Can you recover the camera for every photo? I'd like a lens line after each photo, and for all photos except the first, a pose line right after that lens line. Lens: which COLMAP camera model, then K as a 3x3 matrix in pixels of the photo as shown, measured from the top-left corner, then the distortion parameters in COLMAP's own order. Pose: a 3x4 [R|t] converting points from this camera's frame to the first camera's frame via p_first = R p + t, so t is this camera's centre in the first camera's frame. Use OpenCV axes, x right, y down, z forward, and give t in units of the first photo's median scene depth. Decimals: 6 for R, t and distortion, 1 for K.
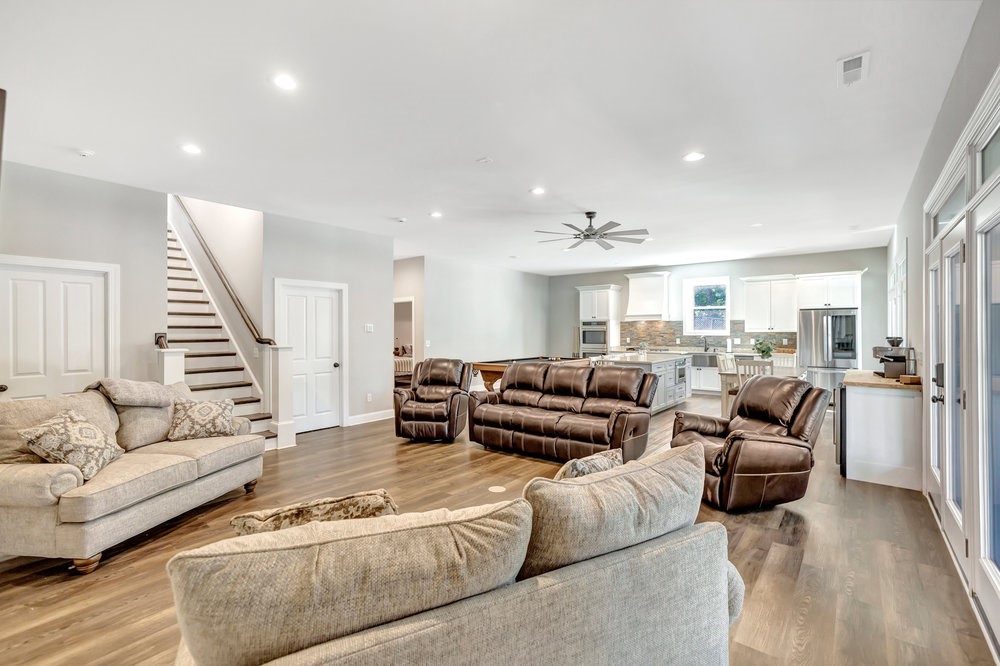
lens RADIAL K [[462.1, 0, 504.3], [0, 462.1, 330.8], [0, 0, 1]] dist [-0.024556, 0.002097]
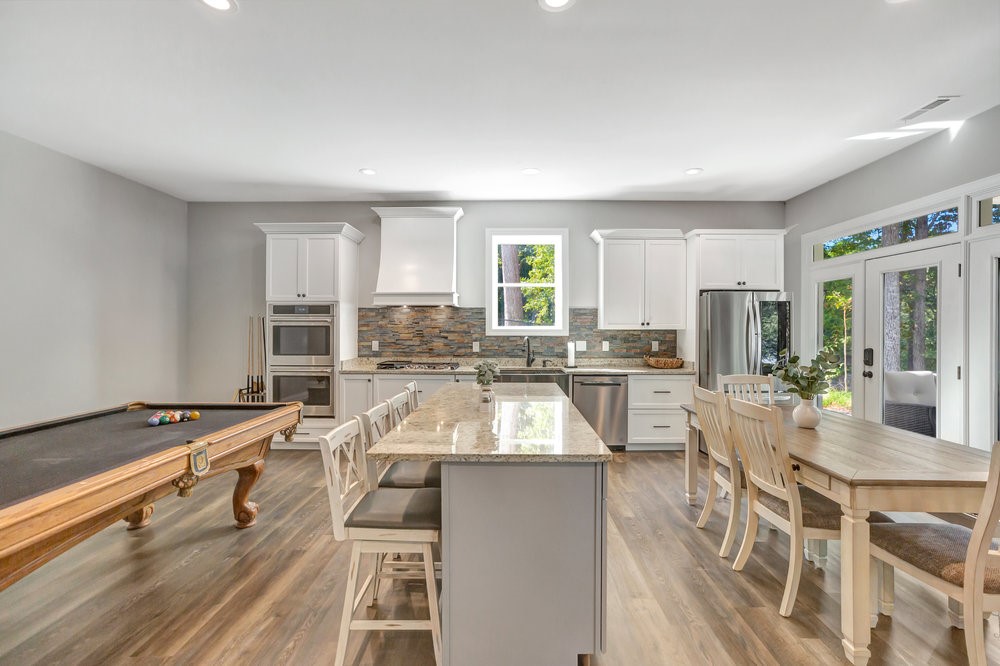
lens RADIAL K [[462.1, 0, 503.6], [0, 462.1, 329.3], [0, 0, 1]] dist [-0.024556, 0.002097]
pose [[0.787173, 0.001909, 0.616729, 0.076855], [-0.003877, 0.999991, 0.001853, 0.001760], [-0.616720, -0.003850, 0.787174, 0.549406]]
